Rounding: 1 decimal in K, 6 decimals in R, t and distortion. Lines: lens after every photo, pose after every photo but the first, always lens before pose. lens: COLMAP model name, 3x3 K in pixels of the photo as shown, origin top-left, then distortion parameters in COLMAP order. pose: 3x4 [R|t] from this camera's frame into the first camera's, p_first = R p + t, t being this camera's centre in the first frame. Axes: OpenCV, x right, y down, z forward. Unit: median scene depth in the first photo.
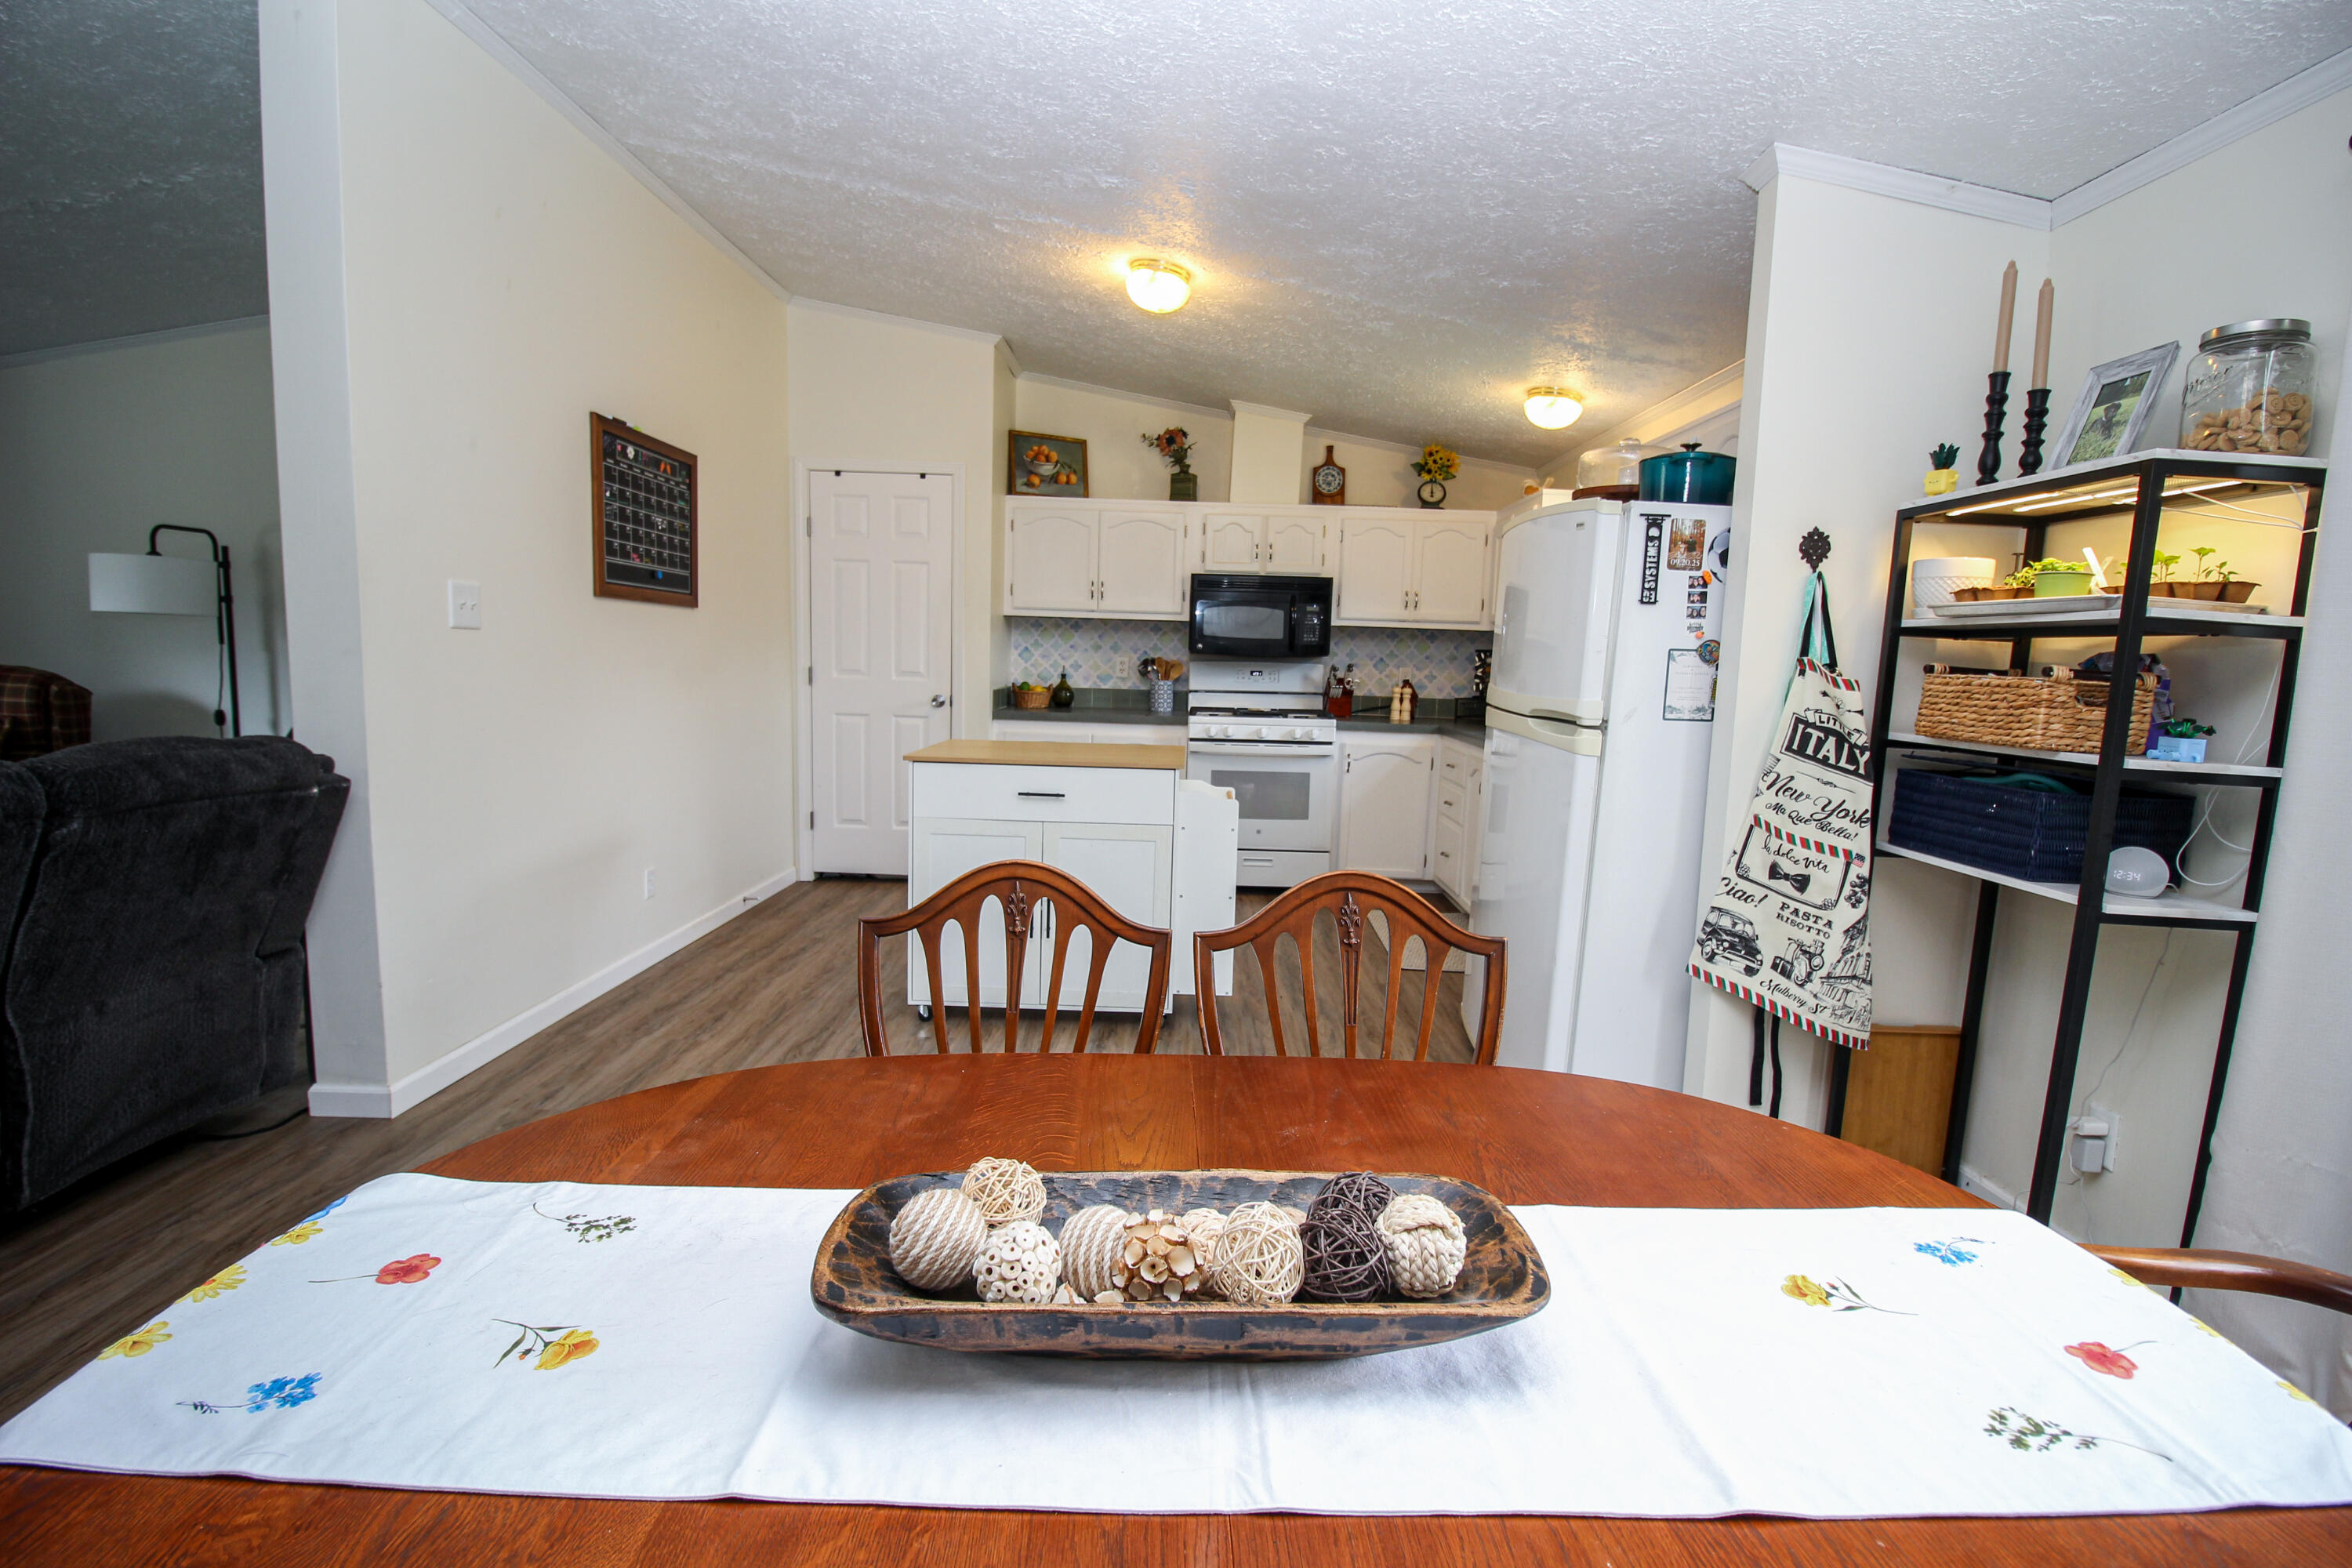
lens RADIAL K [[1091.0, 0, 1180.8], [0, 1091.0, 772.7], [0, 0, 1]] dist [0.000723, -0.012726]
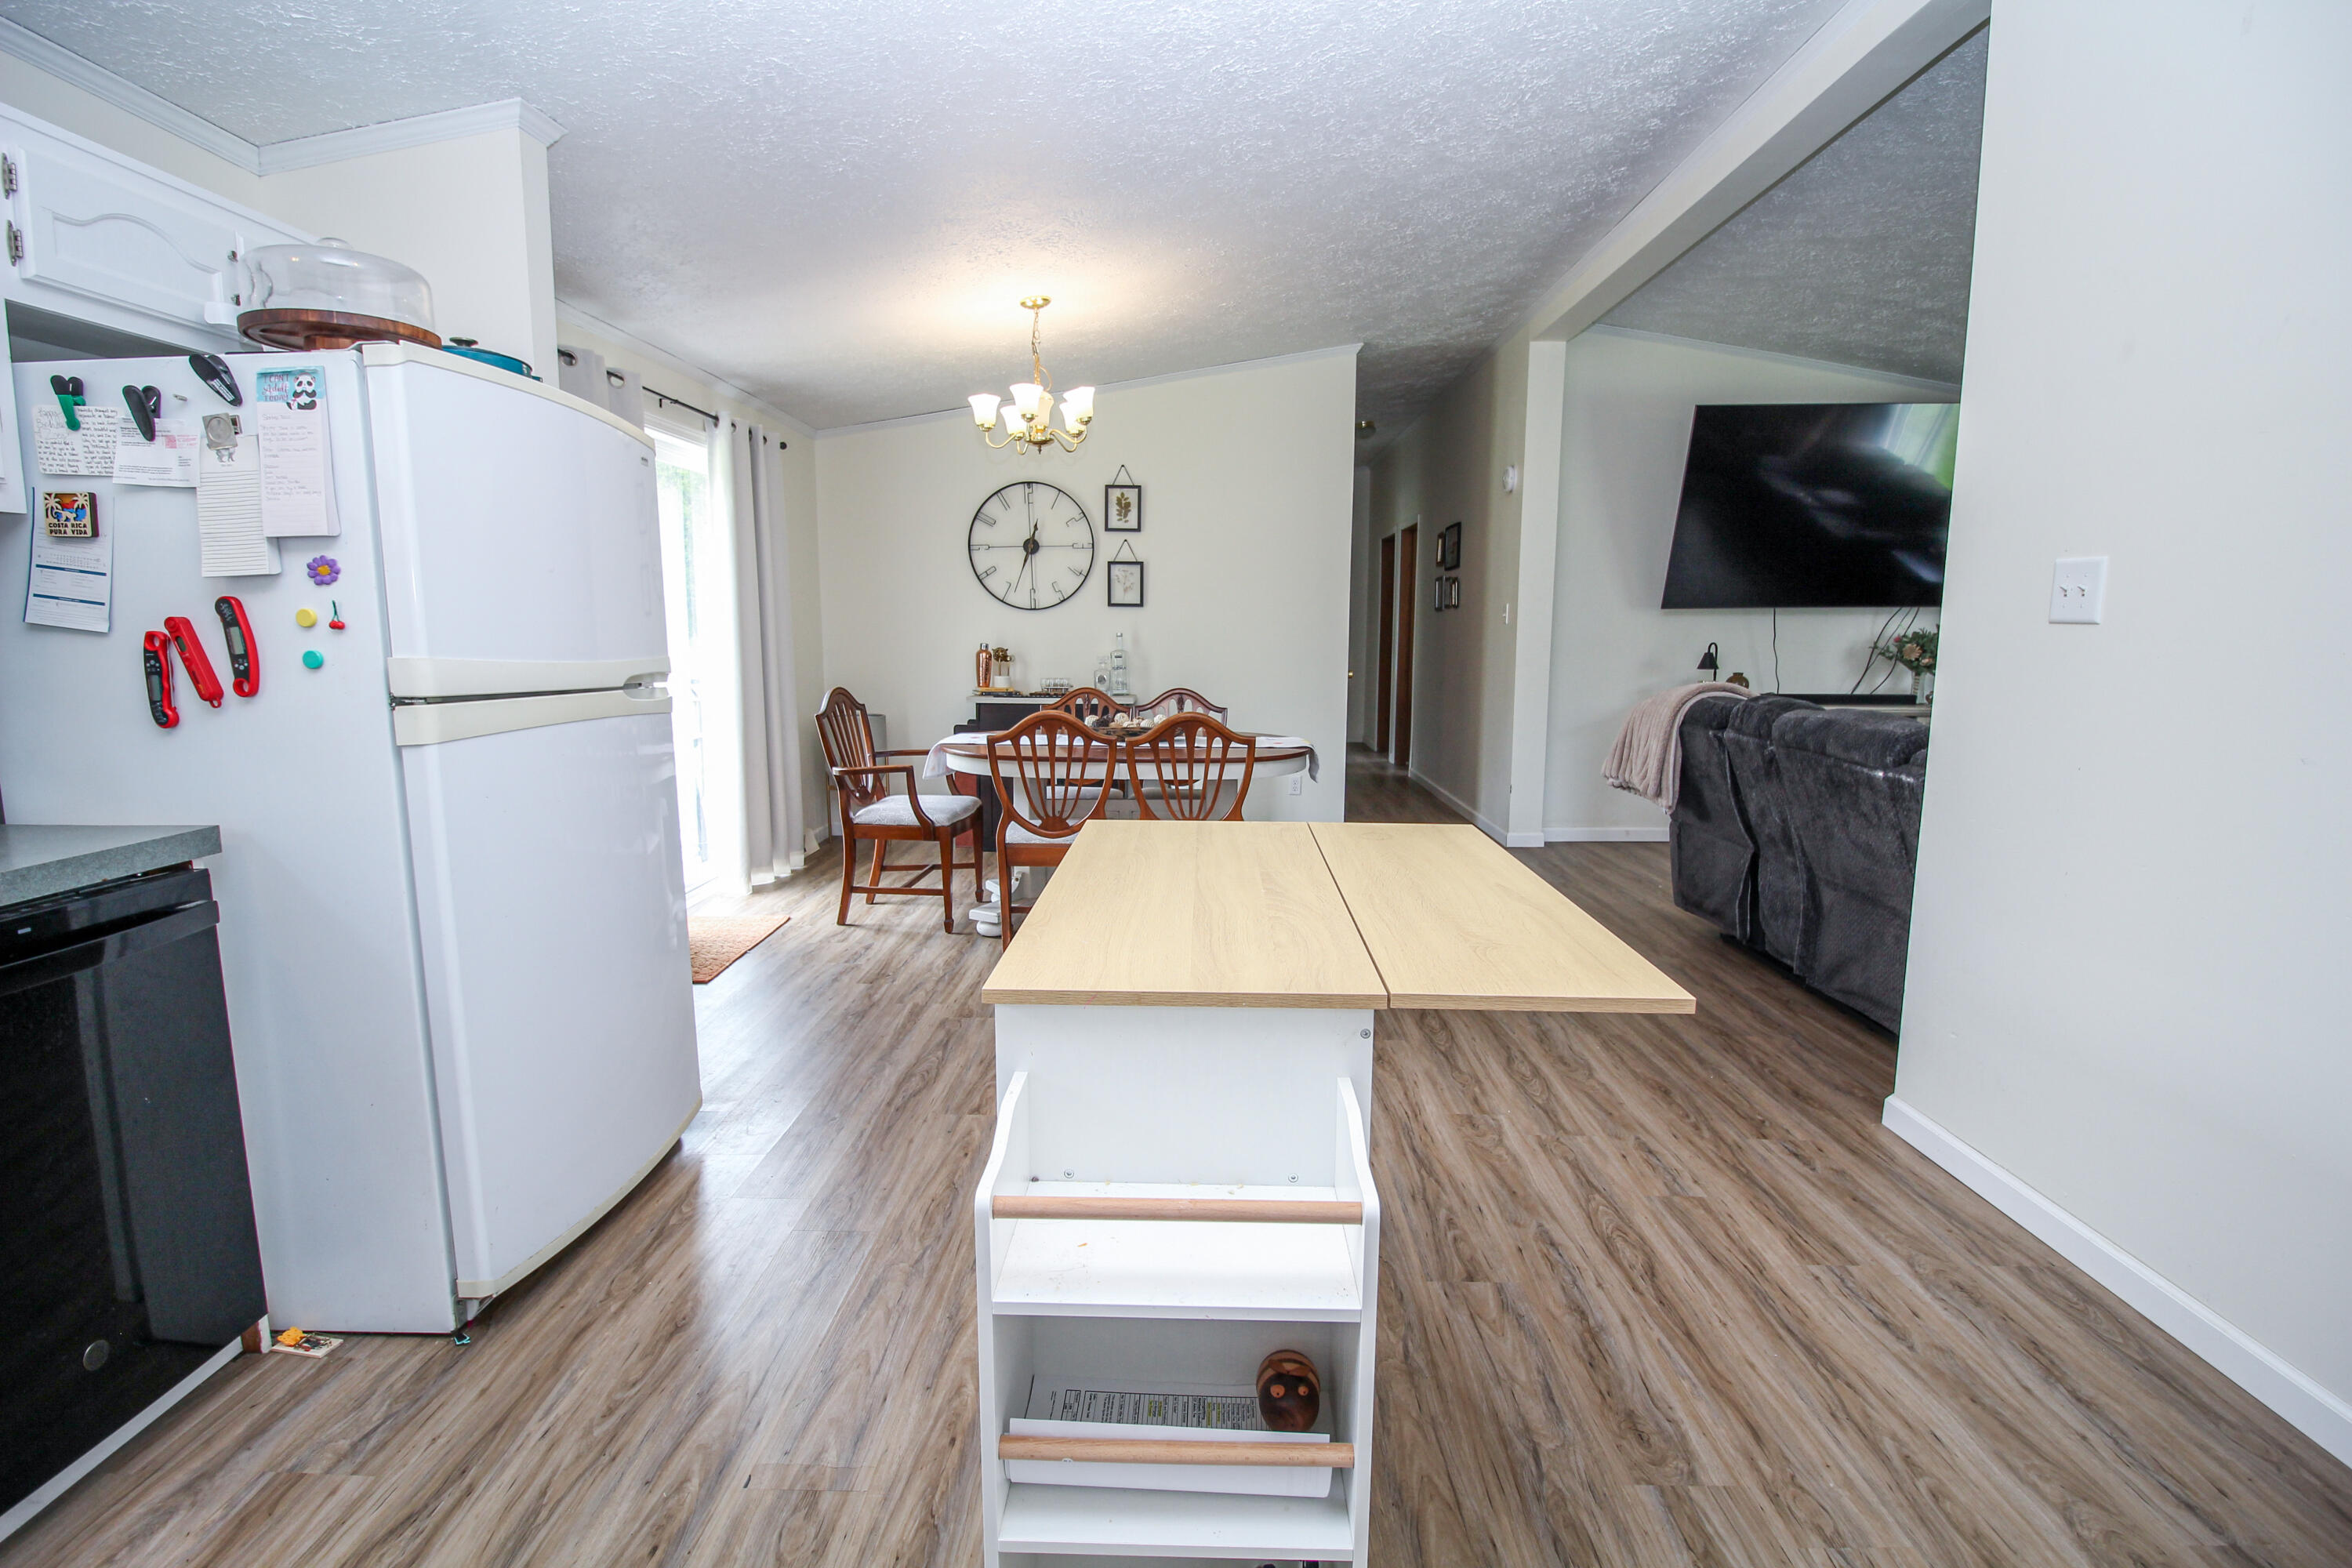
lens RADIAL K [[1091.0, 0, 1175.8], [0, 1091.0, 779.3], [0, 0, 1]] dist [0.000723, -0.012726]
pose [[-0.999255, -0.037412, 0.009438, -0.054471], [-0.033910, 0.968223, 0.247778, -0.136937], [-0.018408, 0.247274, -0.968771, 1.248188]]
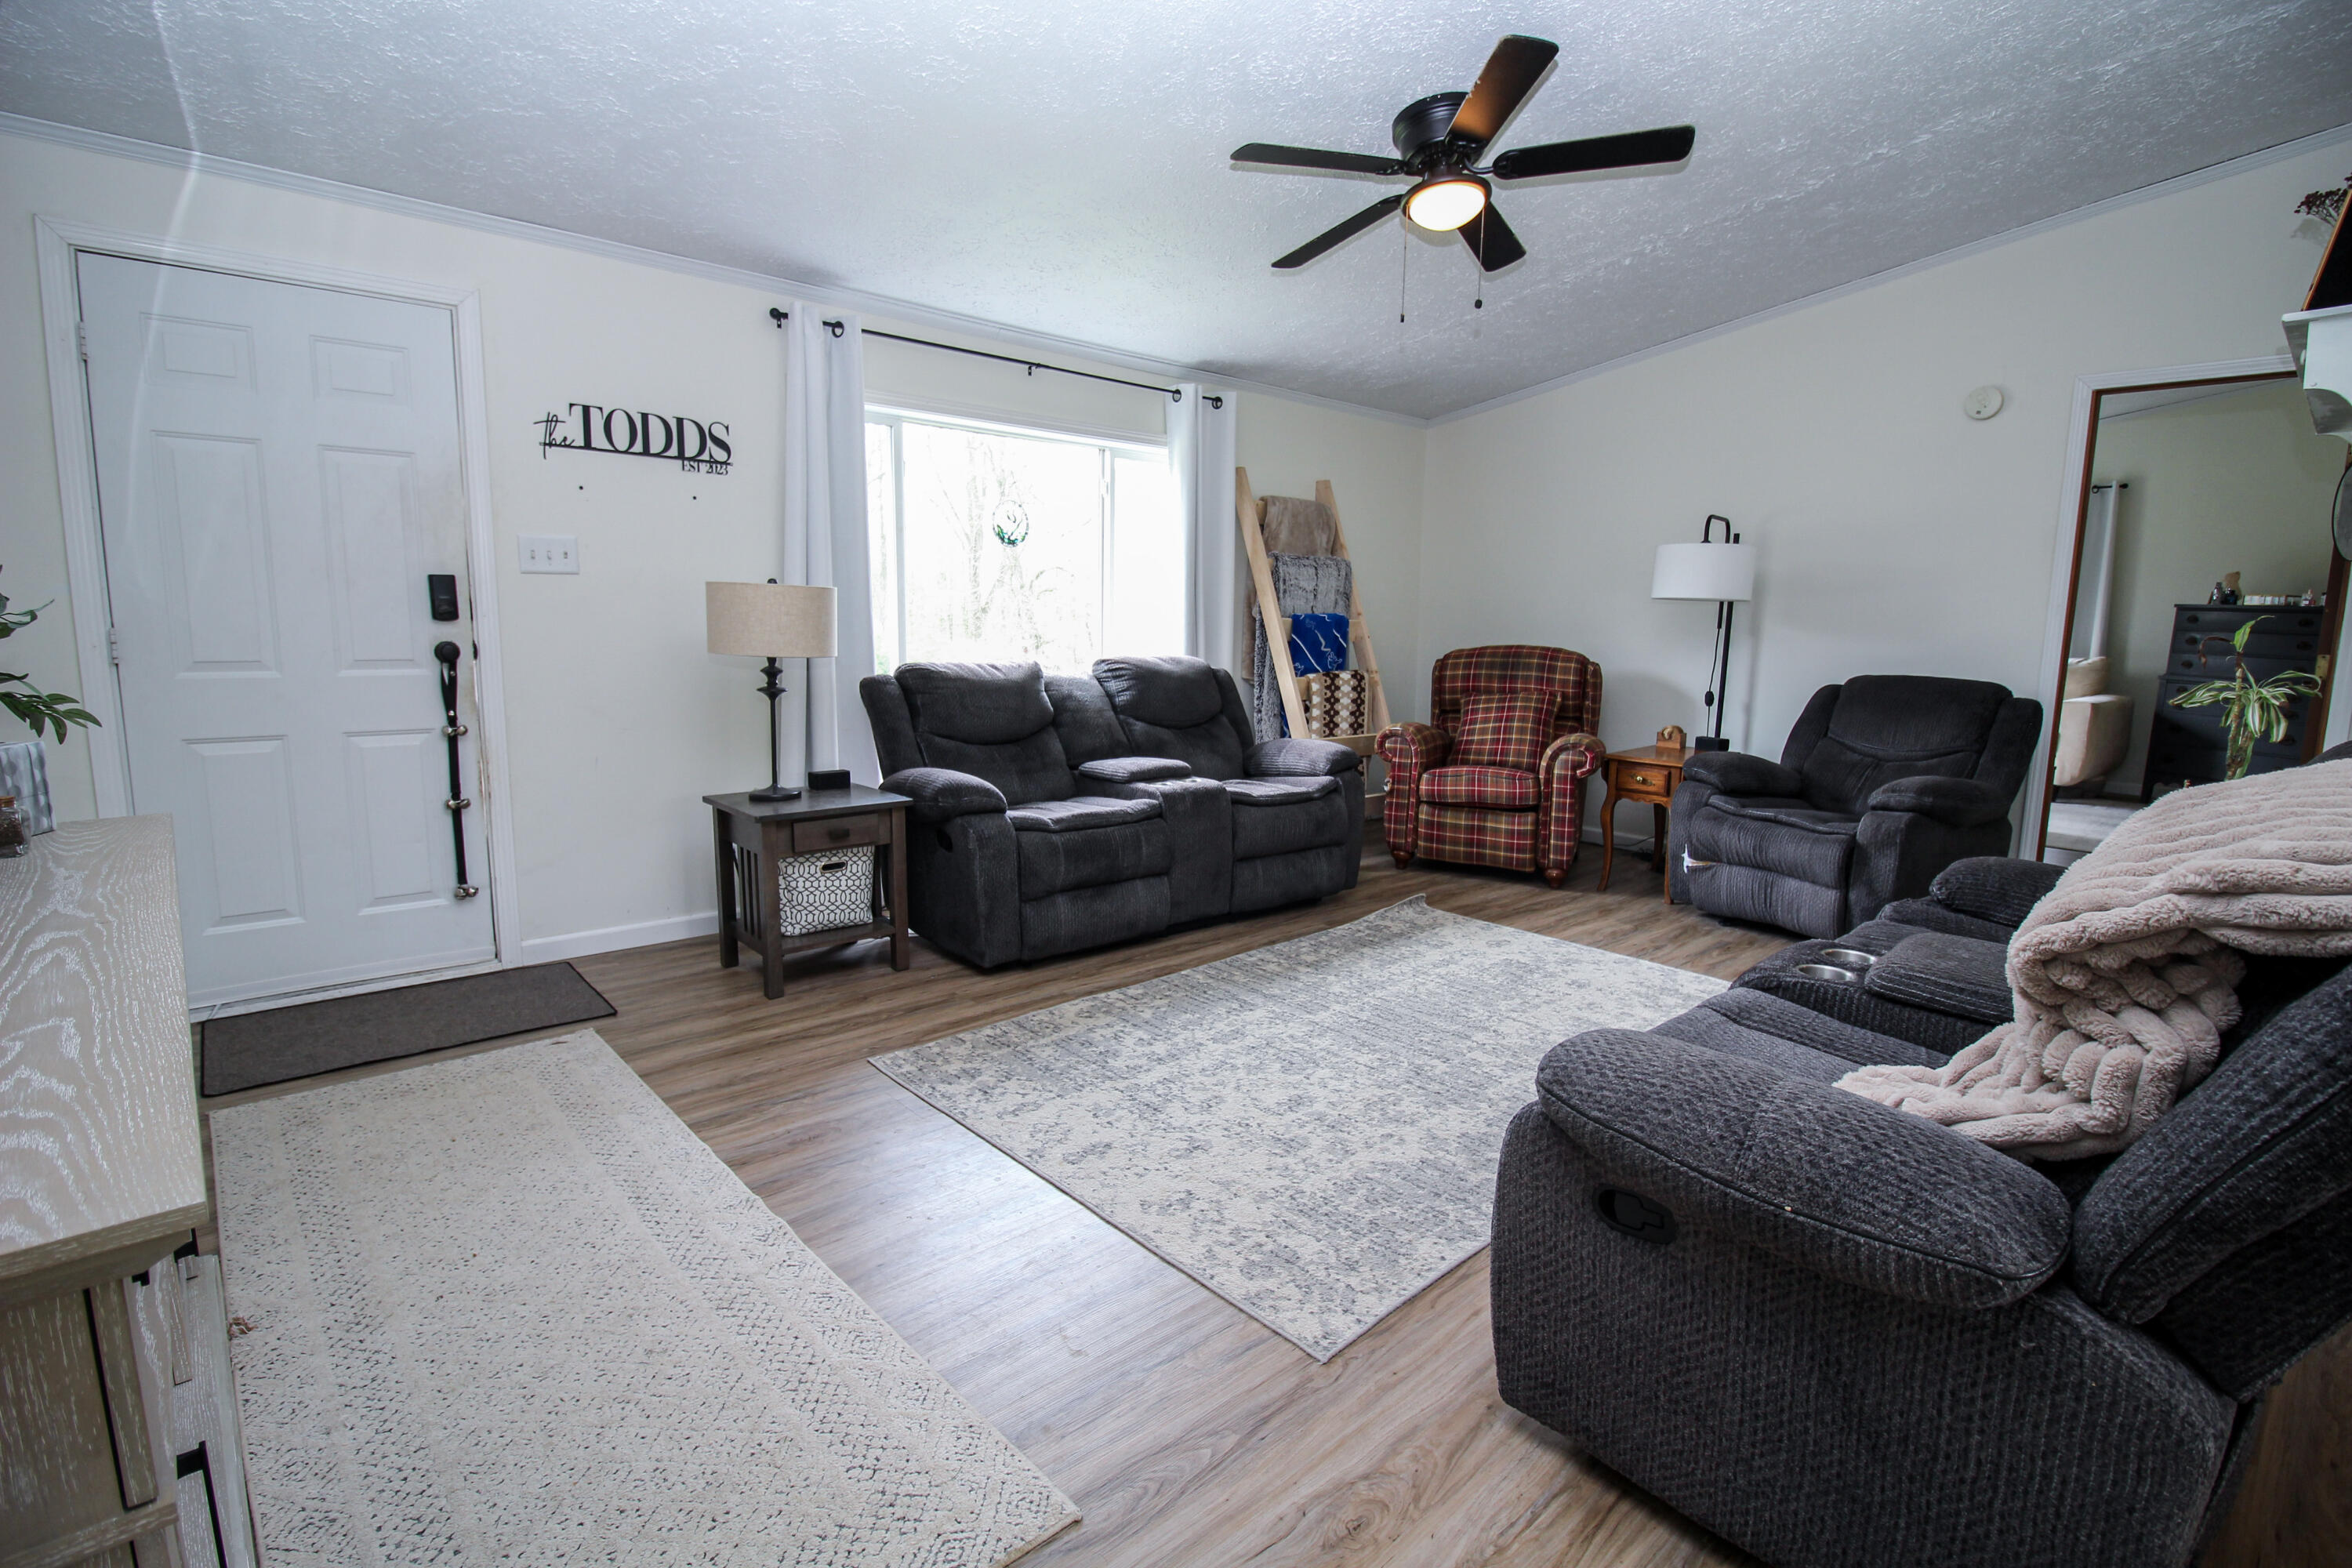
lens RADIAL K [[1091.0, 0, 1181.2], [0, 1091.0, 777.0], [0, 0, 1]] dist [0.000723, -0.012726]
pose [[0.673972, 0.090084, -0.733244, -0.523237], [-0.079774, 0.995608, 0.048991, 0.015978], [0.734437, 0.025476, 0.678199, -0.108428]]
